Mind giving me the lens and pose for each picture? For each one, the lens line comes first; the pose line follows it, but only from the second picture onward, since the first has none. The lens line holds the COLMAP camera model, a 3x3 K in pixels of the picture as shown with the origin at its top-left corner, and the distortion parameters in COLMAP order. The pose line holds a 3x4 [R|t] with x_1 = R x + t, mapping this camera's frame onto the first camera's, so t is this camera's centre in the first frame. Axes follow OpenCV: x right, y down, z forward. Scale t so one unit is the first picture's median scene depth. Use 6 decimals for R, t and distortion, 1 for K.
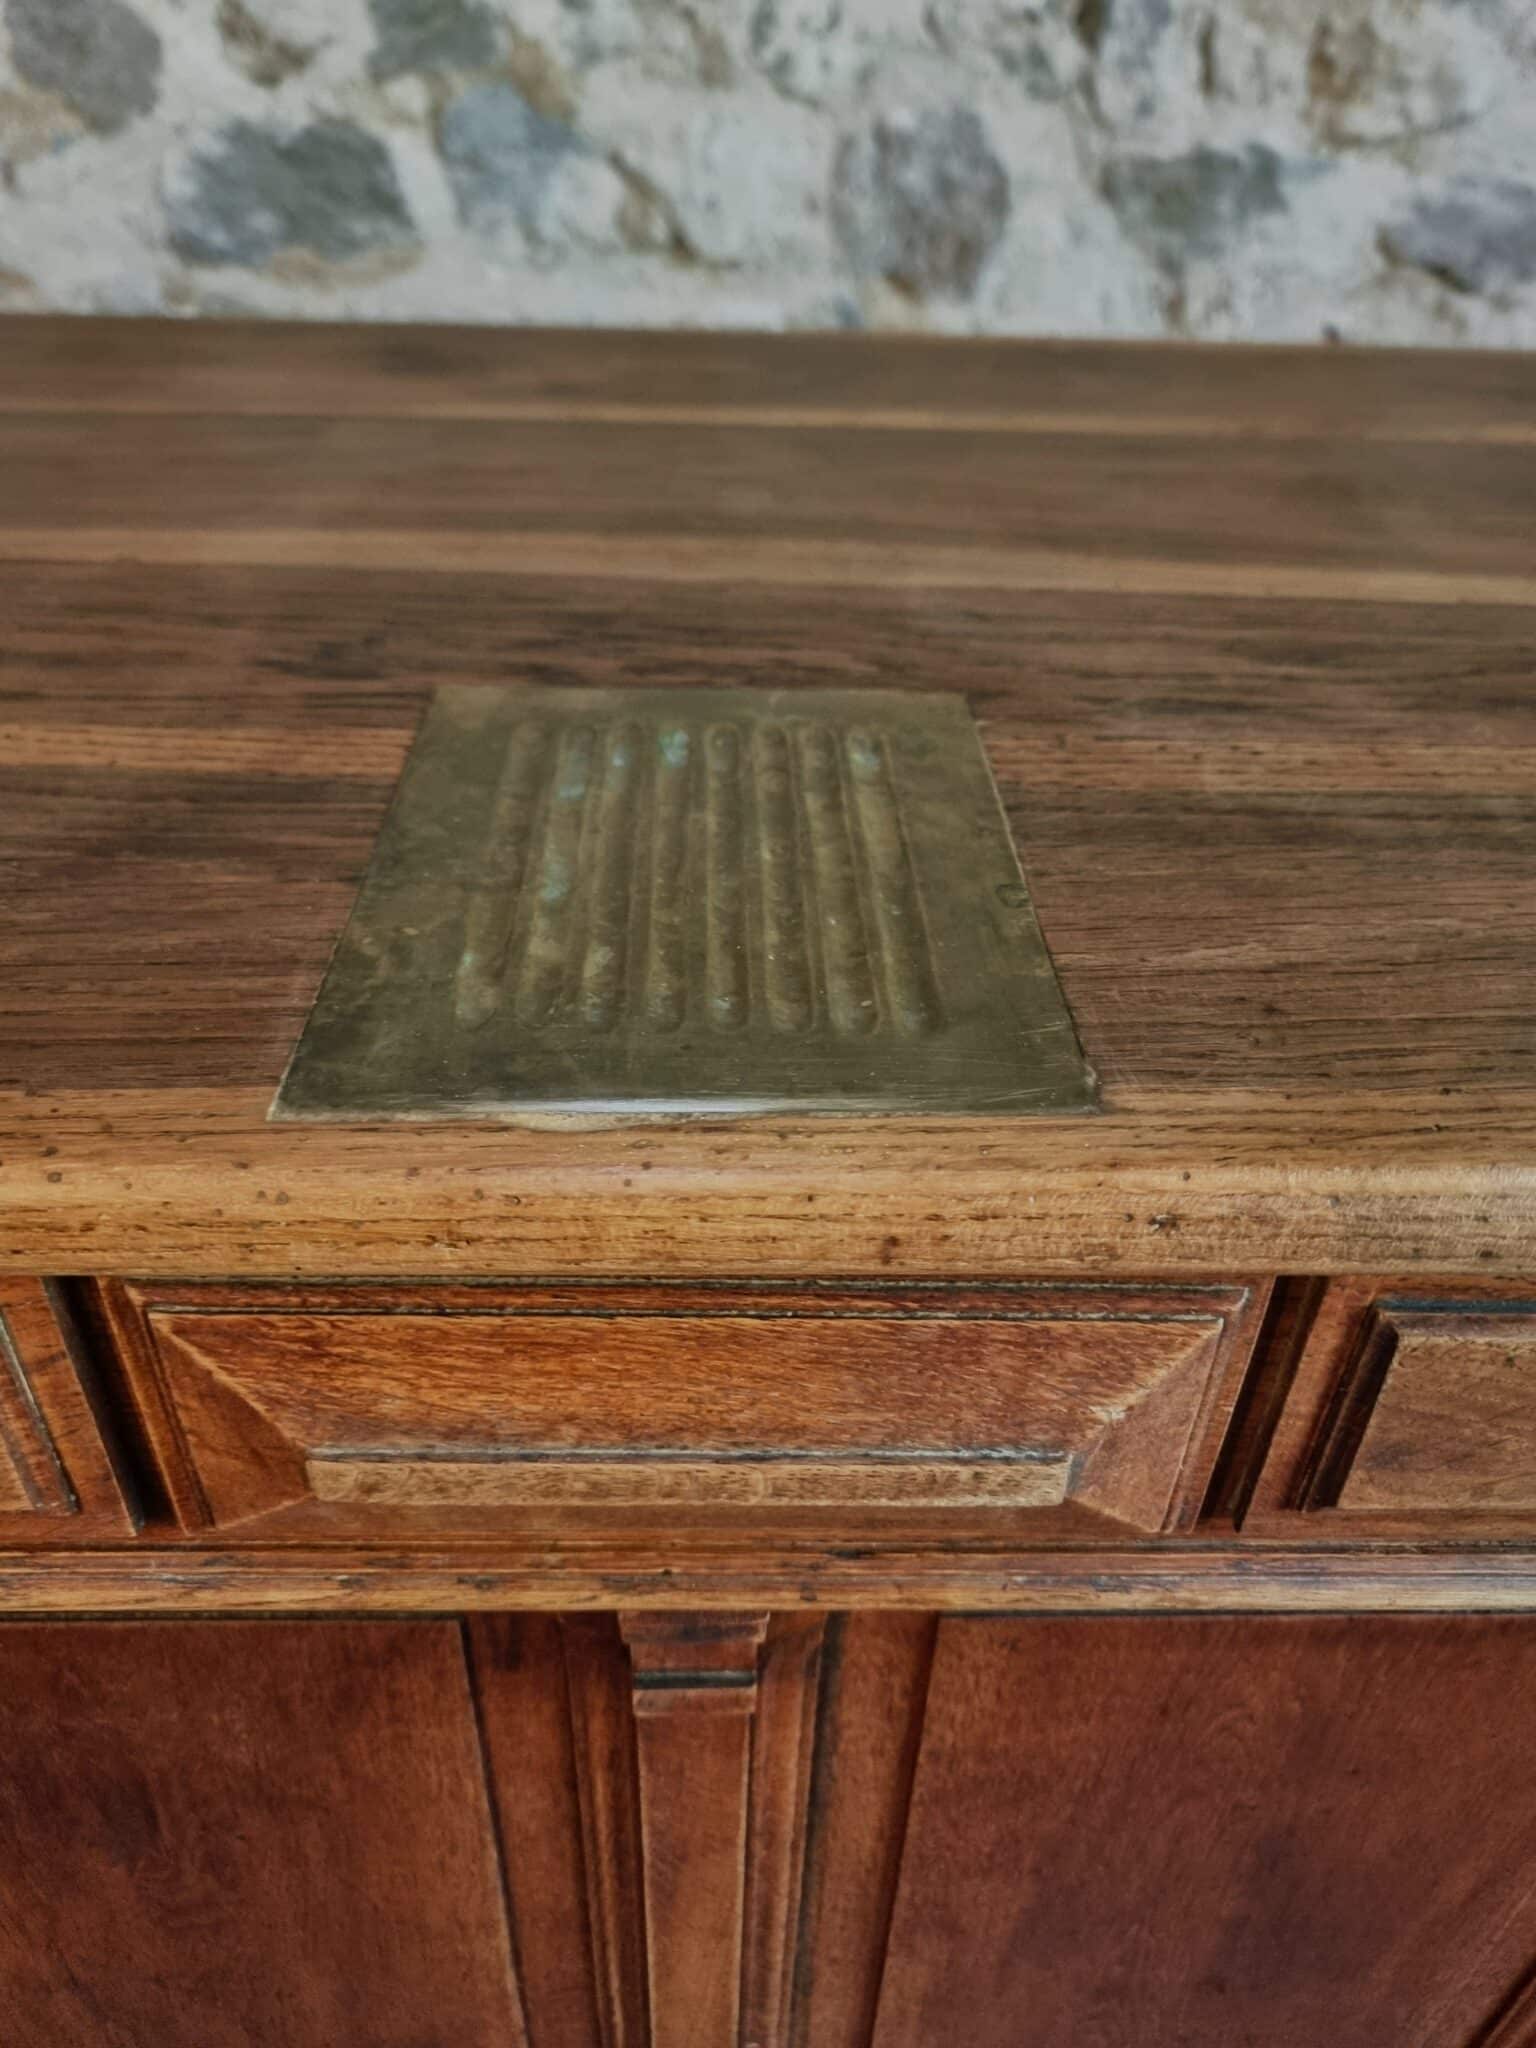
lens RADIAL K [[1508.8, 0, 769.5], [0, 1508.8, 1039.7], [0, 0, 1]] dist [0.057057, -0.077347]
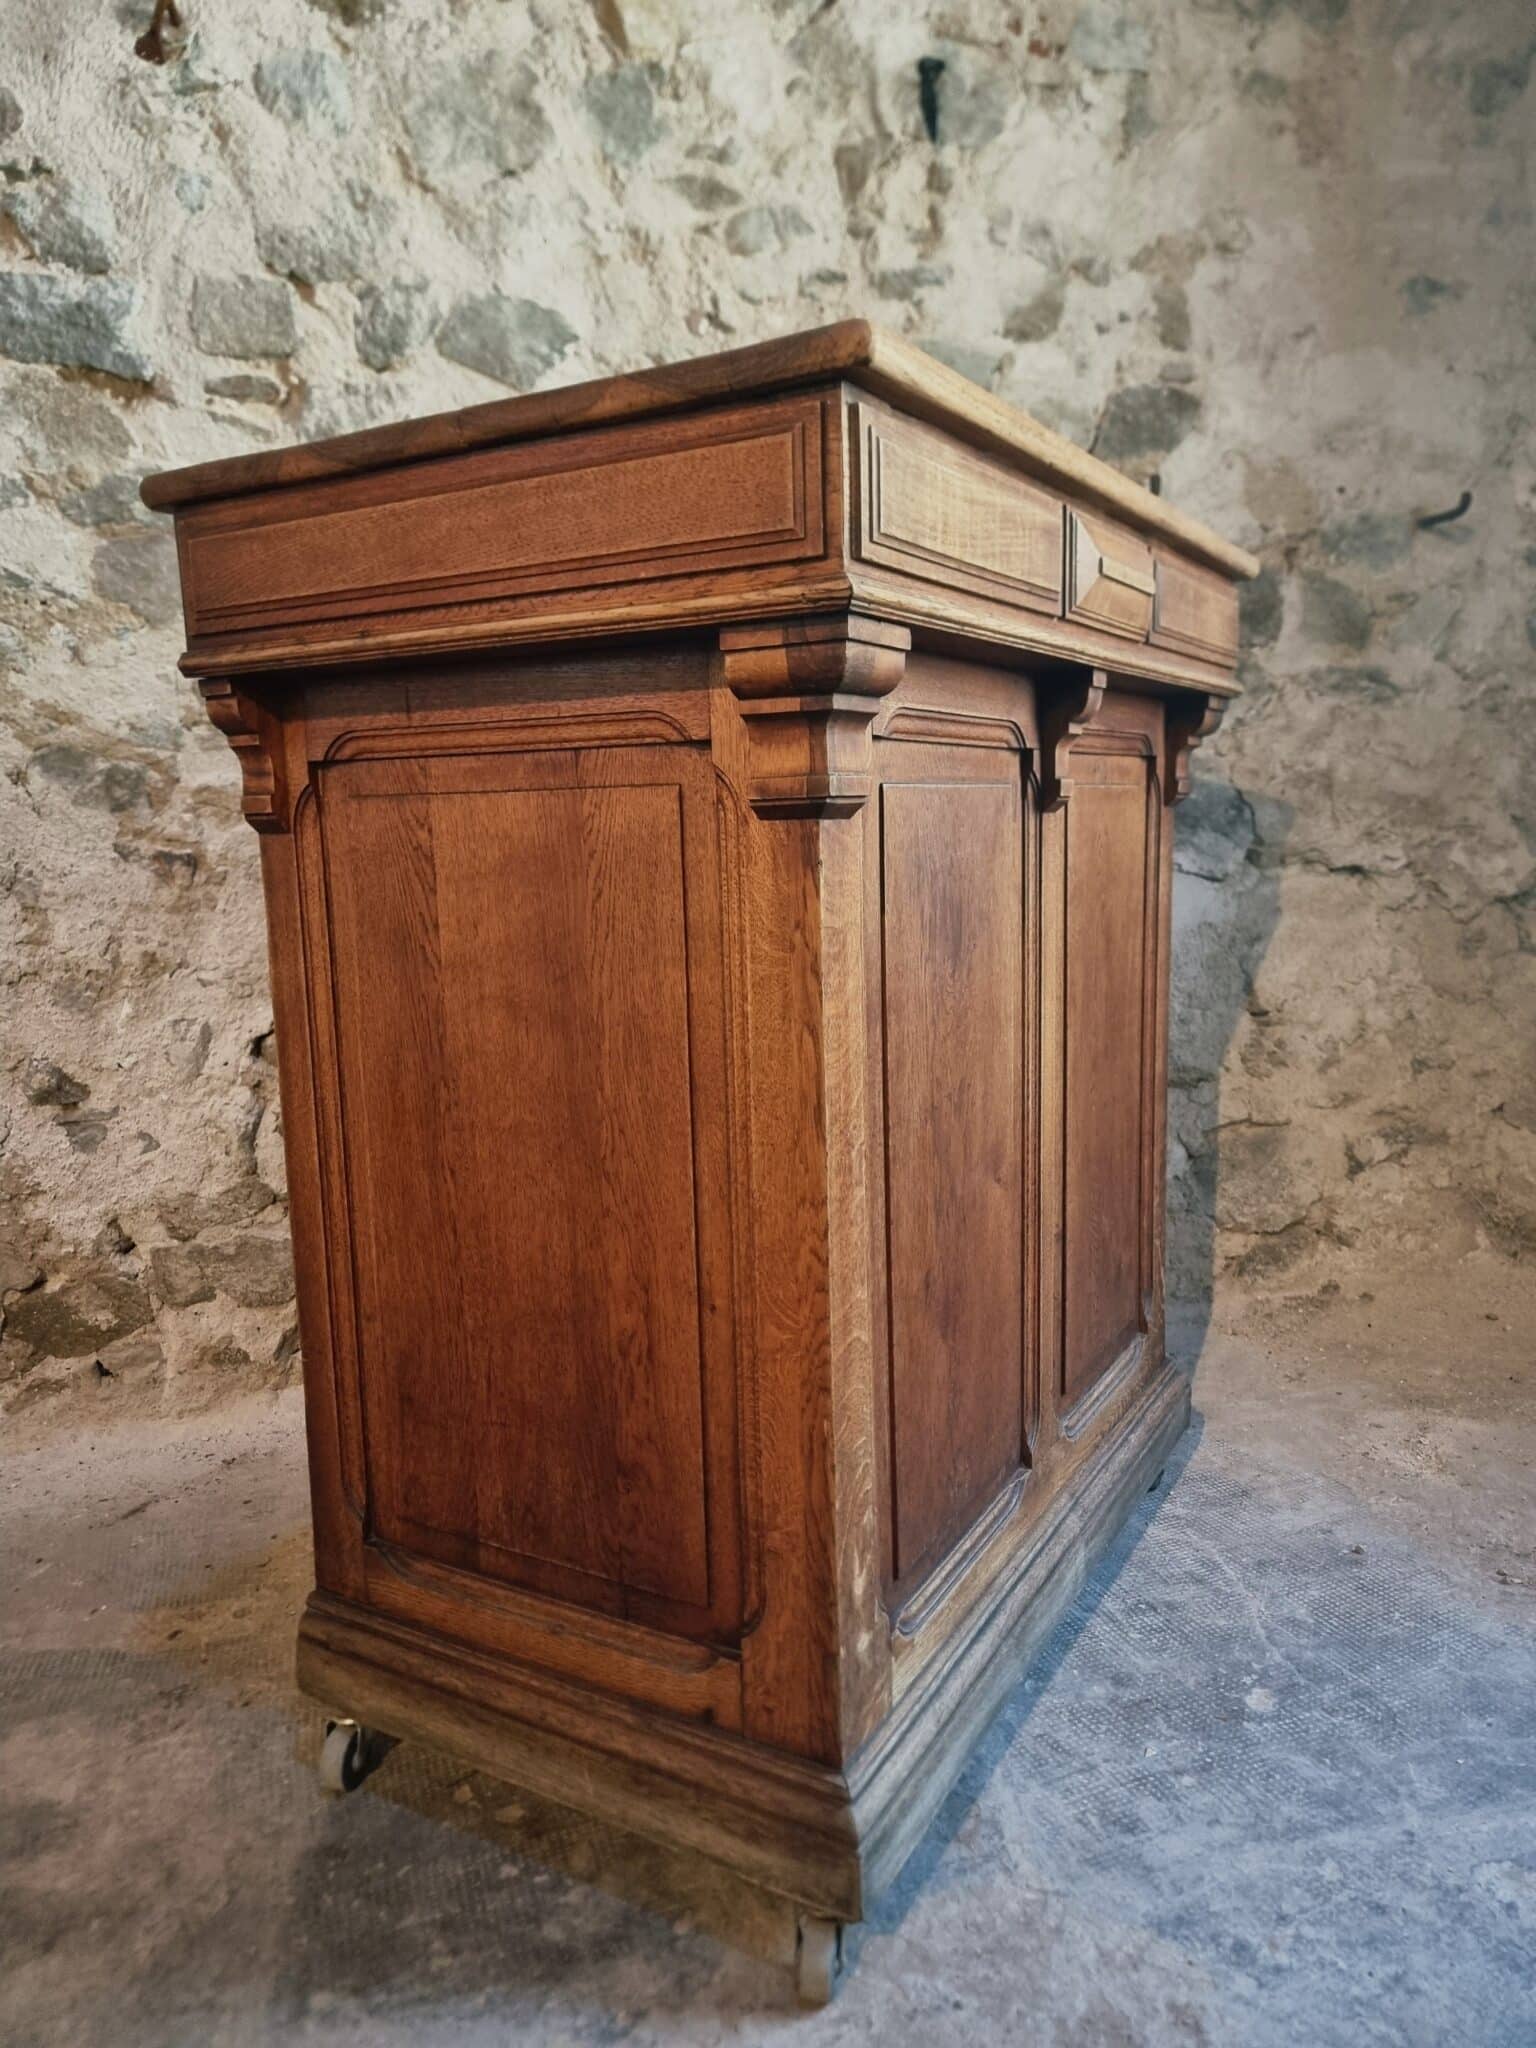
lens RADIAL K [[1441.9, 0, 755.0], [0, 1441.9, 1026.5], [0, 0, 1]] dist [0.067266, -0.069898]
pose [[0.917670, -0.107717, 0.382465, -0.536807], [0.279206, 0.859670, -0.427798, 0.655445], [-0.282712, 0.499364, 0.818969, -0.246928]]
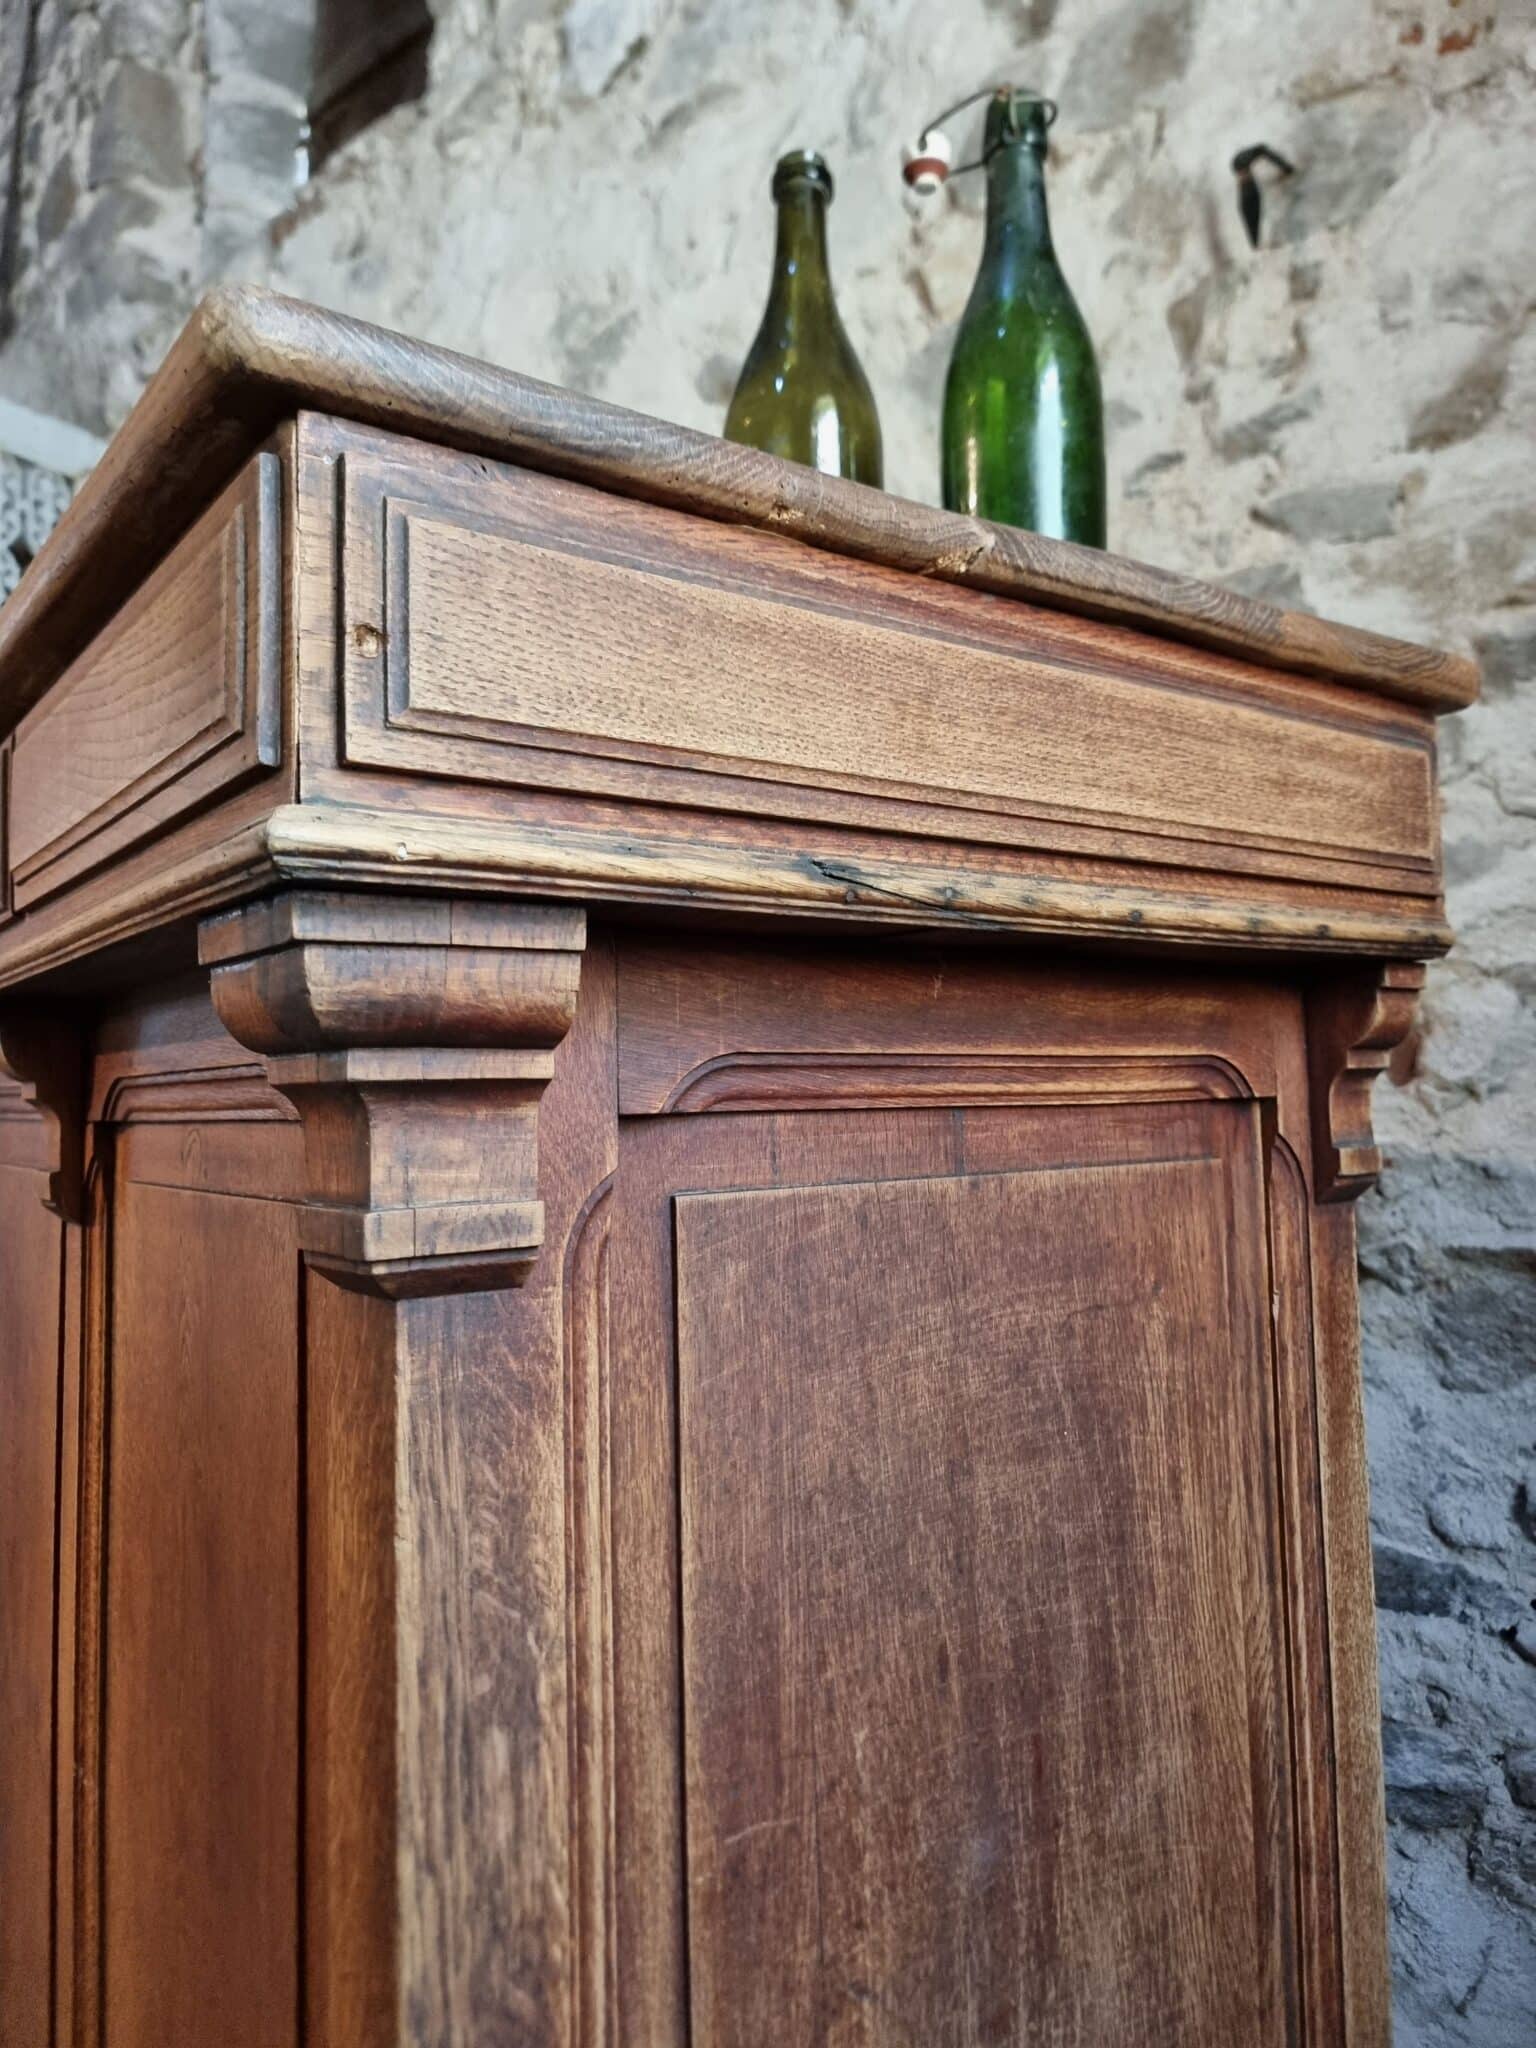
lens RADIAL K [[1455.6, 0, 749.4], [0, 1455.6, 1009.7], [0, 0, 1]] dist [0.057548, -0.056669]
pose [[0.858612, -0.072108, -0.507530, 0.656827], [-0.278166, 0.766084, -0.579429, 0.438814], [0.430592, 0.638683, 0.637711, 0.008300]]
